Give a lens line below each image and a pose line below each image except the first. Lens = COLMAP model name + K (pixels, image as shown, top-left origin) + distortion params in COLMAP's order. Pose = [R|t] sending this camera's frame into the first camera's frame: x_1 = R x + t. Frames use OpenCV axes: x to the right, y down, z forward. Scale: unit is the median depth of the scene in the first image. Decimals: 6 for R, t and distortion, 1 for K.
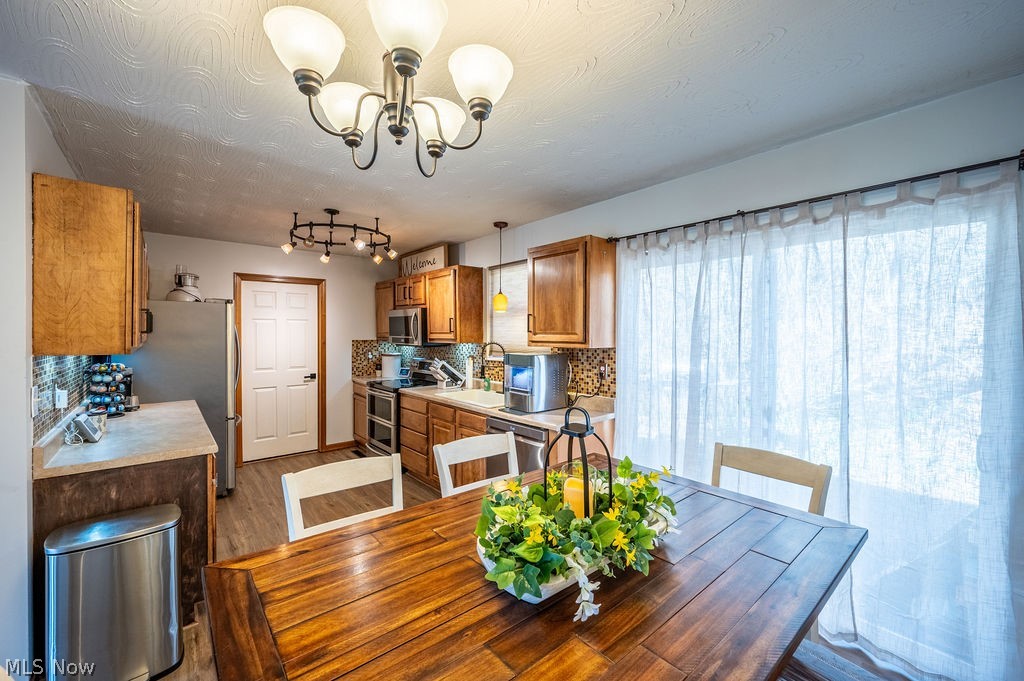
lens RADIAL K [[412.4, 0, 526.4], [0, 412.4, 339.2], [0, 0, 1]] dist [-0.000244, -0.000052]
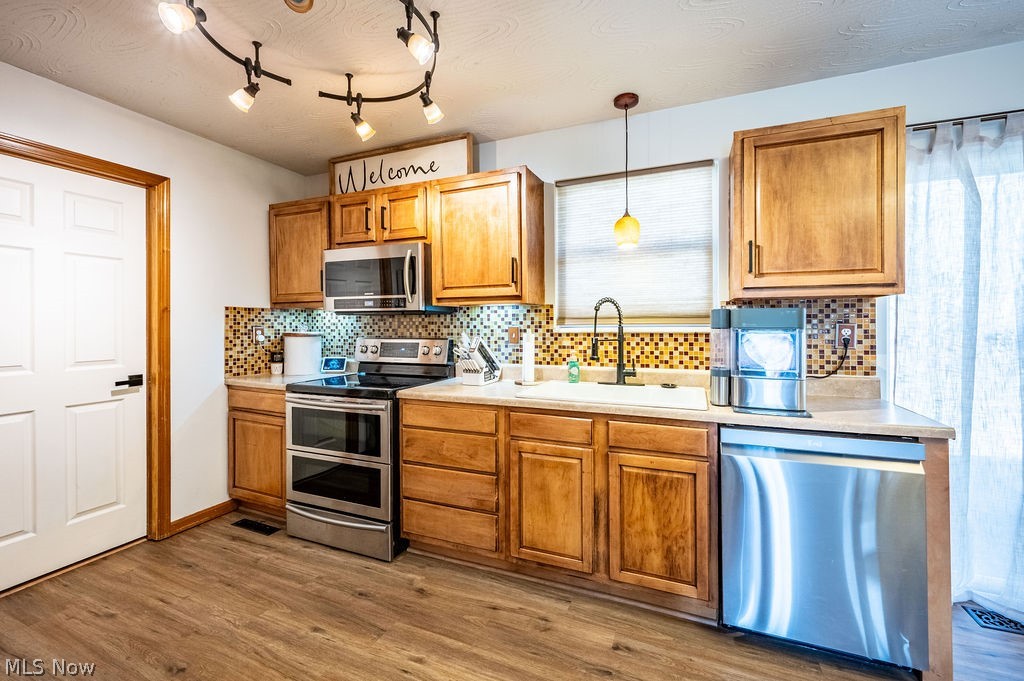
lens RADIAL K [[411.8, 0, 524.8], [0, 411.8, 327.1], [0, 0, 1]] dist [-0.000082, -0.000043]
pose [[0.893926, -0.005522, 0.448180, -0.421506], [0.010254, 0.999914, -0.008132, 0.048142], [-0.448097, 0.011865, 0.893906, 0.489537]]
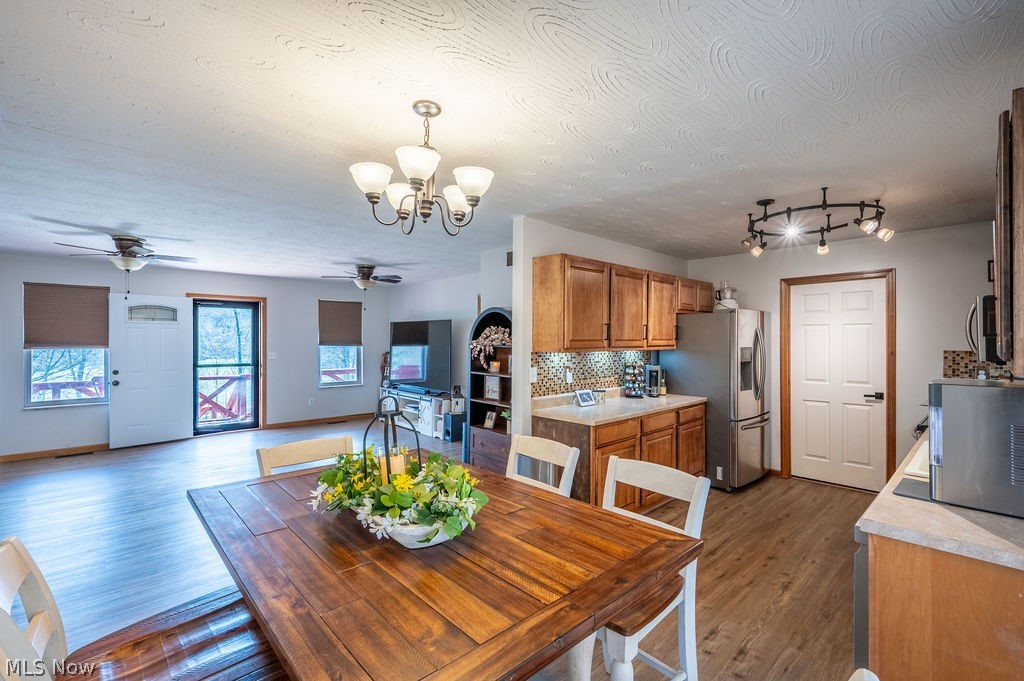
lens RADIAL K [[447.6, 0, 496.4], [0, 447.6, 338.7], [0, 0, 1]] dist [-0.000563, -0.000013]
pose [[0.010387, -0.006553, -0.999925, 0.398961], [-0.014569, 0.999871, -0.006704, -0.001709], [0.999840, 0.014638, 0.010290, 0.346389]]
